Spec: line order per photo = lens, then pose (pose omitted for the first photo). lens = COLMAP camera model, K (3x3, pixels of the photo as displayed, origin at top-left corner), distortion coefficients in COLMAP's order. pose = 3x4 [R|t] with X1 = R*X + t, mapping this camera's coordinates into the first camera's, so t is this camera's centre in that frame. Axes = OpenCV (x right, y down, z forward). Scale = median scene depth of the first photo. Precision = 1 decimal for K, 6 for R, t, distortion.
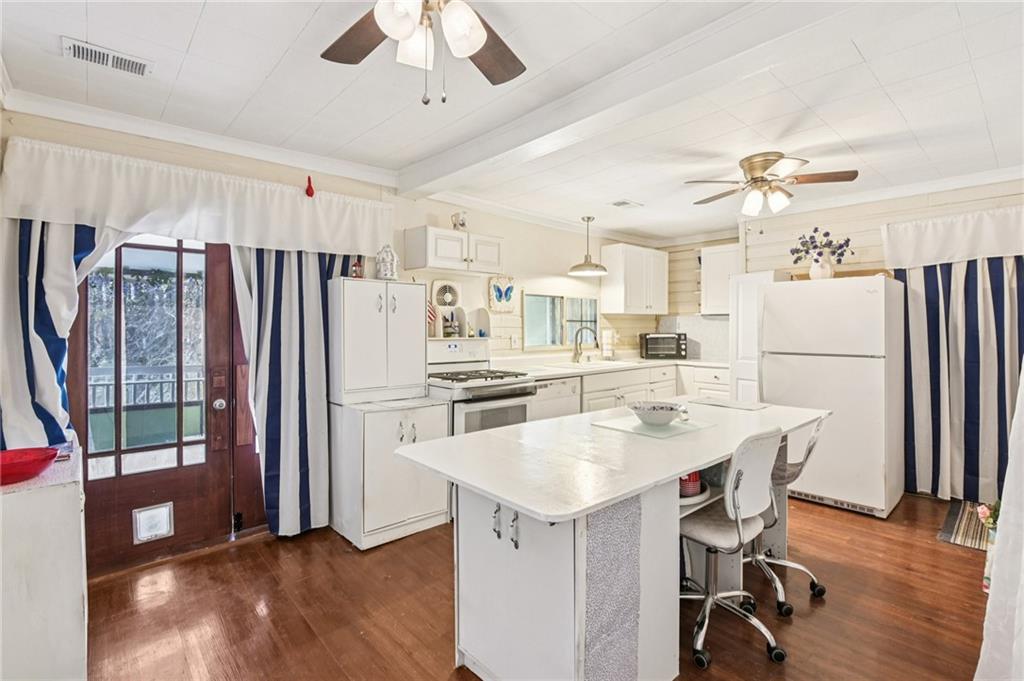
lens RADIAL K [[471.9, 0, 521.9], [0, 471.9, 324.1], [0, 0, 1]] dist [-0.013439, -0.000148]
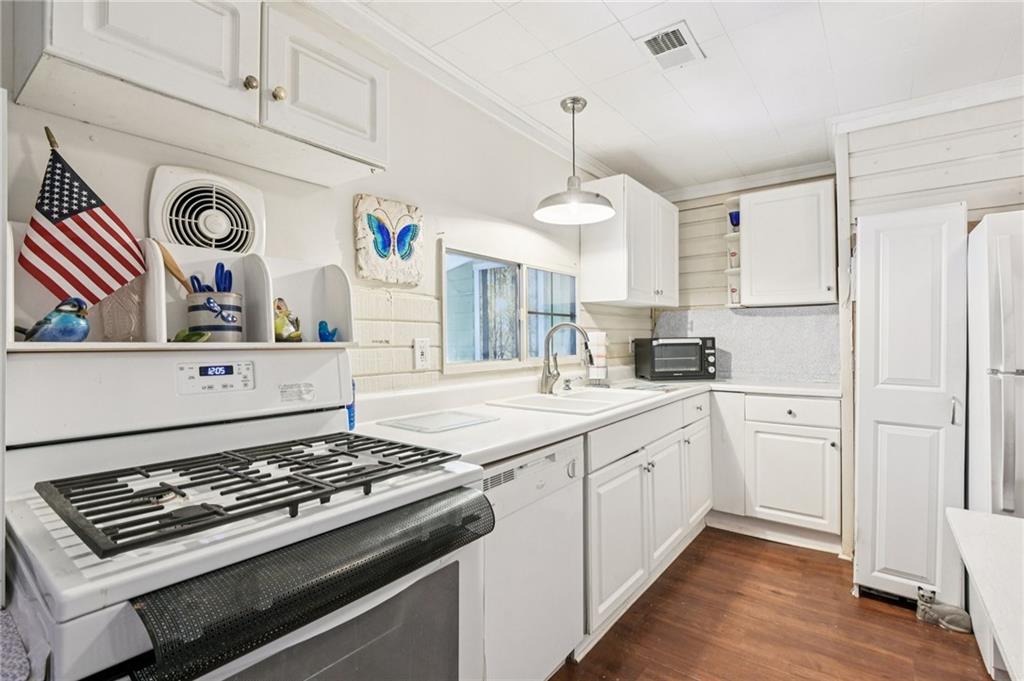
lens RADIAL K [[471.9, 0, 531.9], [0, 471.9, 340.2], [0, 0, 1]] dist [-0.013439, -0.000148]
pose [[0.980325, -0.007262, 0.197255, -0.002164], [0.005941, 0.999956, 0.007289, 0.021646], [-0.197299, -0.005973, 0.980325, 0.546511]]
